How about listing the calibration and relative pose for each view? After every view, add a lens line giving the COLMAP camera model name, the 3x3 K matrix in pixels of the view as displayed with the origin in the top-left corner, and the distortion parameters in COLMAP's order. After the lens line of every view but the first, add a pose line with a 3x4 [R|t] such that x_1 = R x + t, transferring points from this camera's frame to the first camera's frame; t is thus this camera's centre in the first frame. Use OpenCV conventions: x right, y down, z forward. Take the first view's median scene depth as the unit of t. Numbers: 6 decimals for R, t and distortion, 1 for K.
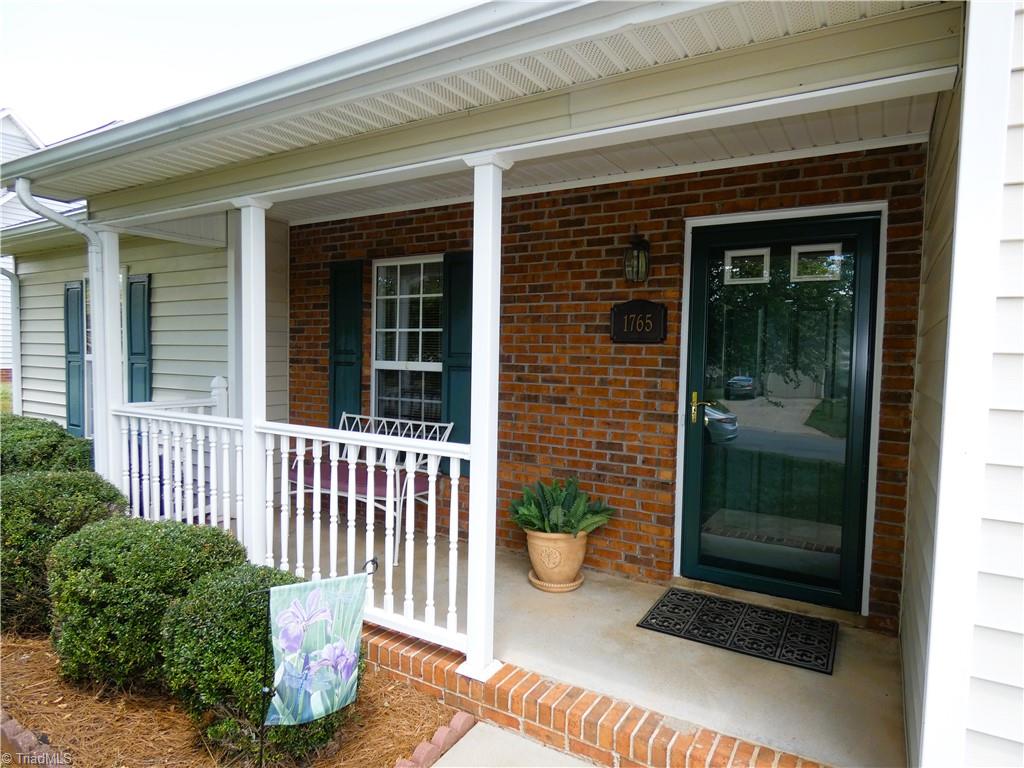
lens RADIAL K [[609.5, 0, 512.0], [0, 609.5, 384.0], [0, 0, 1]] dist [0.000847, 0.000203]
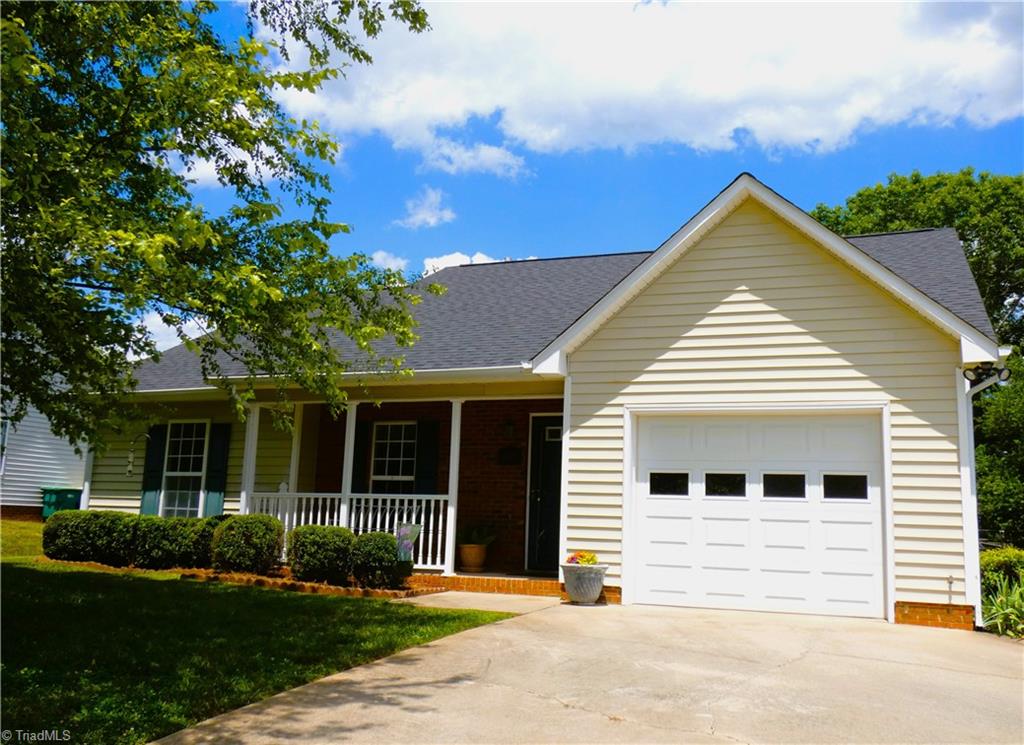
lens RADIAL K [[980.8, 0, 512.0], [0, 980.8, 372.5], [0, 0, 1]] dist [0.003272, 0.000520]
pose [[0.987995, 0.037173, 0.149948, -0.458000], [-0.004776, 0.977505, -0.210858, 0.483592], [-0.154413, 0.207610, 0.965947, -3.440094]]
